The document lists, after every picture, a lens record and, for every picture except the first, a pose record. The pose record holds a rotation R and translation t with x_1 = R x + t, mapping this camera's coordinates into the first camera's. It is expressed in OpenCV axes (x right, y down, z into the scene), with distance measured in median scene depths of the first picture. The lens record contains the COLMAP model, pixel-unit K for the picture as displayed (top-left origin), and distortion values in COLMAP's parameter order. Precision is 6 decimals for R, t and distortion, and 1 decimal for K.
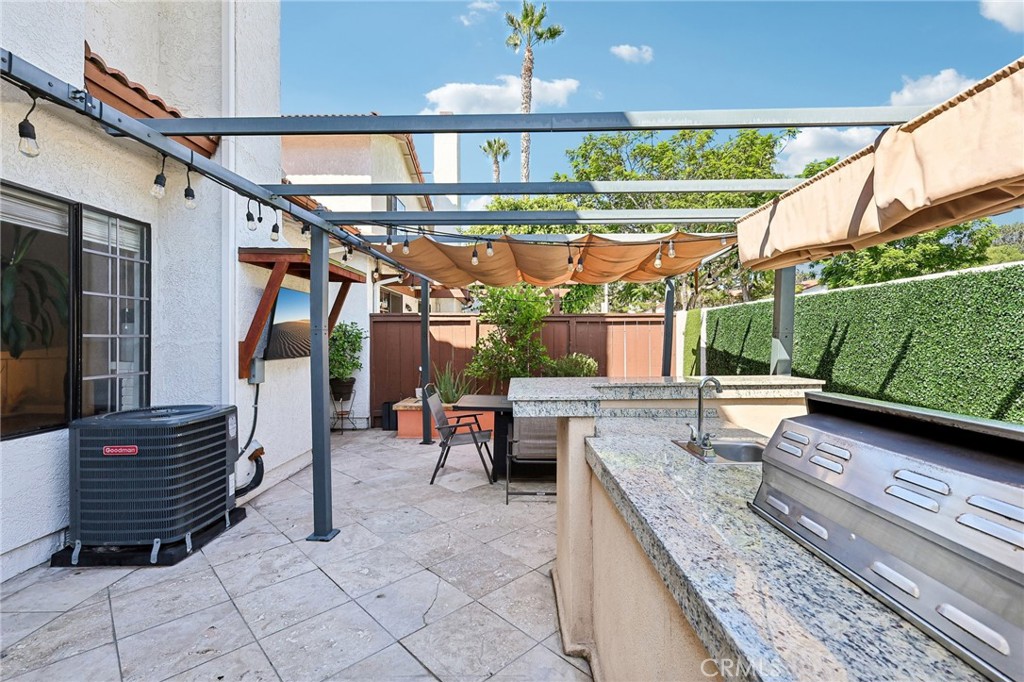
lens RADIAL K [[450.0, 0, 510.9], [0, 450.0, 345.3], [0, 0, 1]] dist [0.000612, -0.000083]
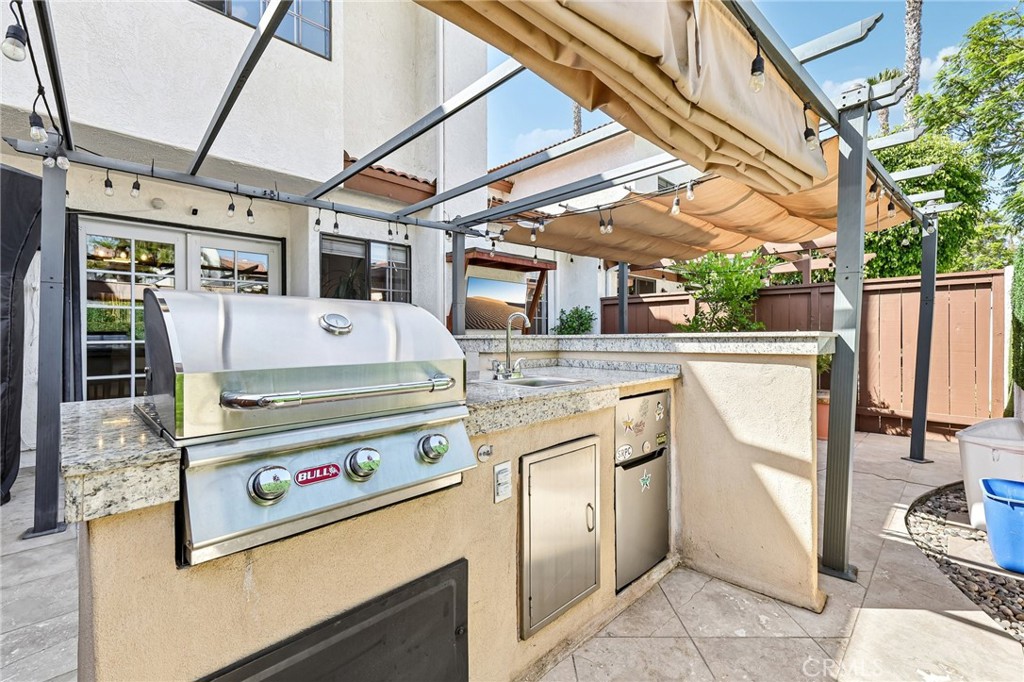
lens RADIAL K [[438.8, 0, 515.1], [0, 438.8, 335.3], [0, 0, 1]] dist [-0.002070, -0.000348]
pose [[0.716828, 0.001080, -0.697249, 0.698276], [-0.009514, 0.999921, -0.008232, 0.080077], [0.697185, 0.012534, 0.716782, 0.141730]]
